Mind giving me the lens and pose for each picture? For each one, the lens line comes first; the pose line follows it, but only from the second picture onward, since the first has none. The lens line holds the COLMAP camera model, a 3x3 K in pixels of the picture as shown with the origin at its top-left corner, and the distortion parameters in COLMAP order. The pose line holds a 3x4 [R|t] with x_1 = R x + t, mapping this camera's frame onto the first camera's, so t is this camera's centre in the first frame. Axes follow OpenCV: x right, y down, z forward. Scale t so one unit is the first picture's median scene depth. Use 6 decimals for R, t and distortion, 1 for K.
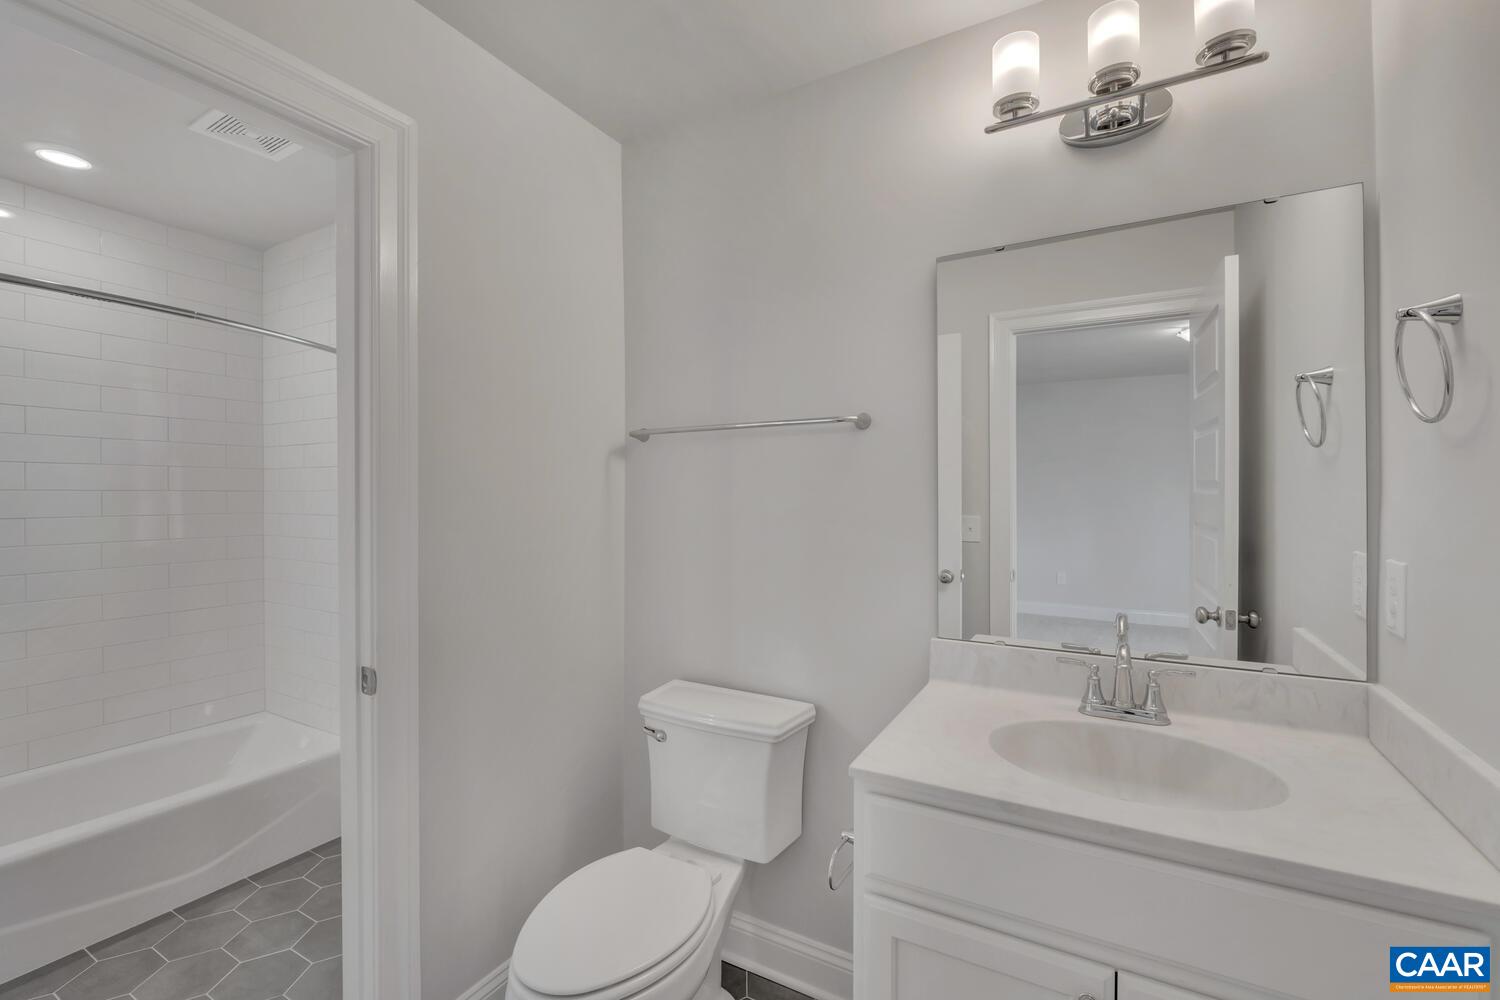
lens RADIAL K [[635.1, 0, 755.5], [0, 635.1, 497.0], [0, 0, 1]] dist [-0.000977, -0.000329]
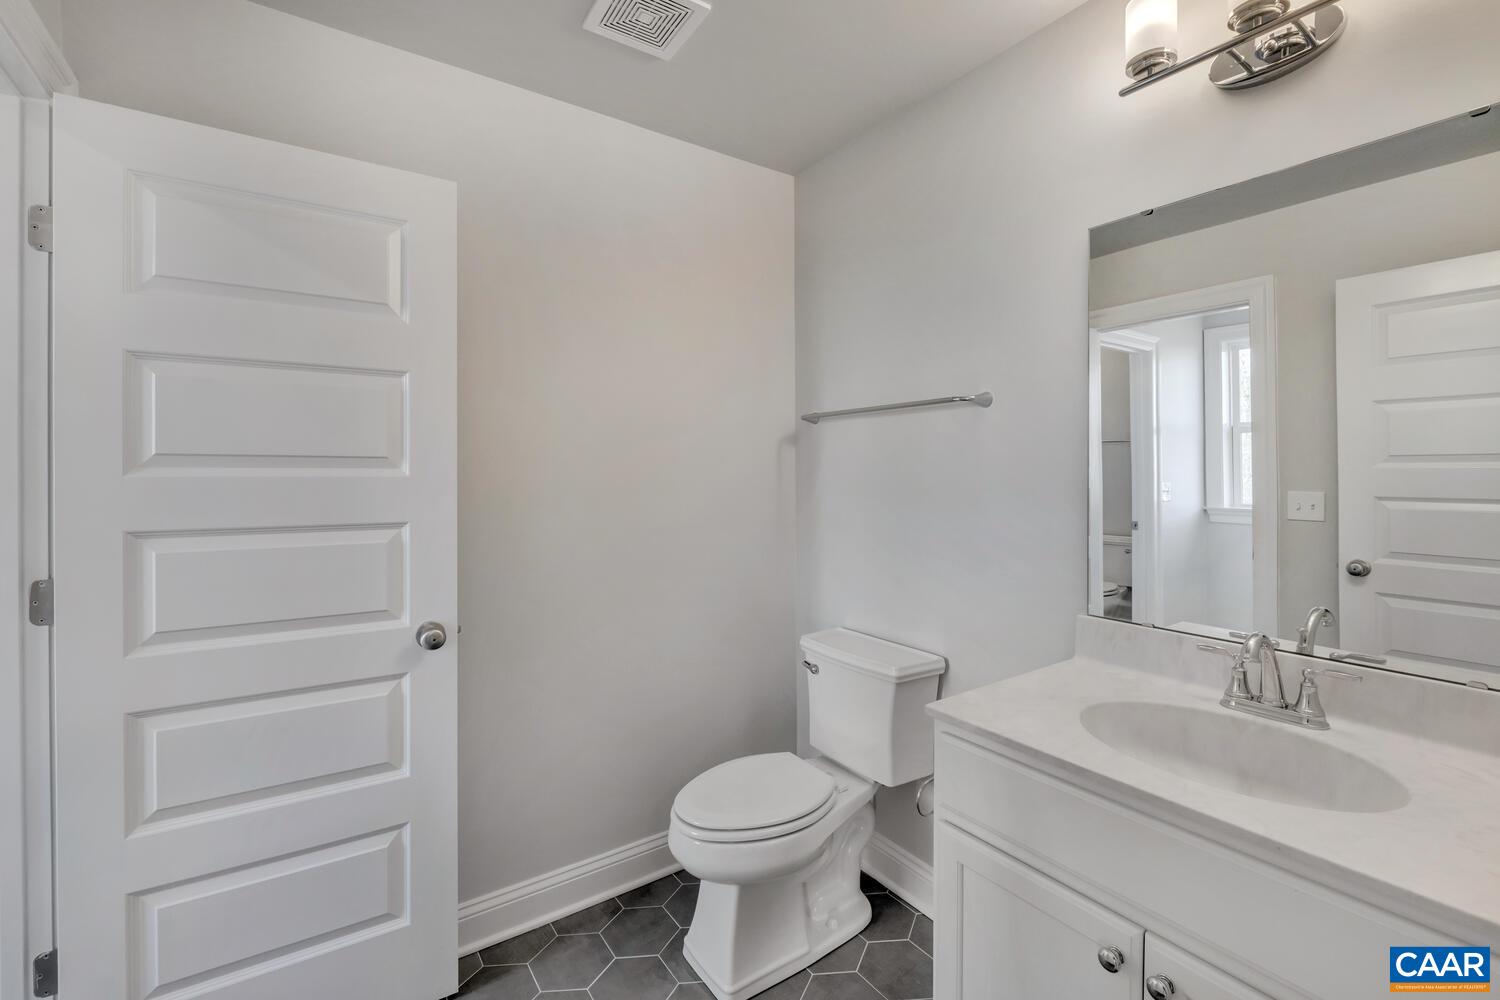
lens RADIAL K [[613.8, 0, 748.7], [0, 613.8, 489.2], [0, 0, 1]] dist [-0.000213, -0.011434]
pose [[0.896430, 0.017493, -0.442840, 0.283487], [-0.003686, 0.999480, 0.032019, -0.002495], [0.443170, -0.027070, 0.896029, -0.103848]]
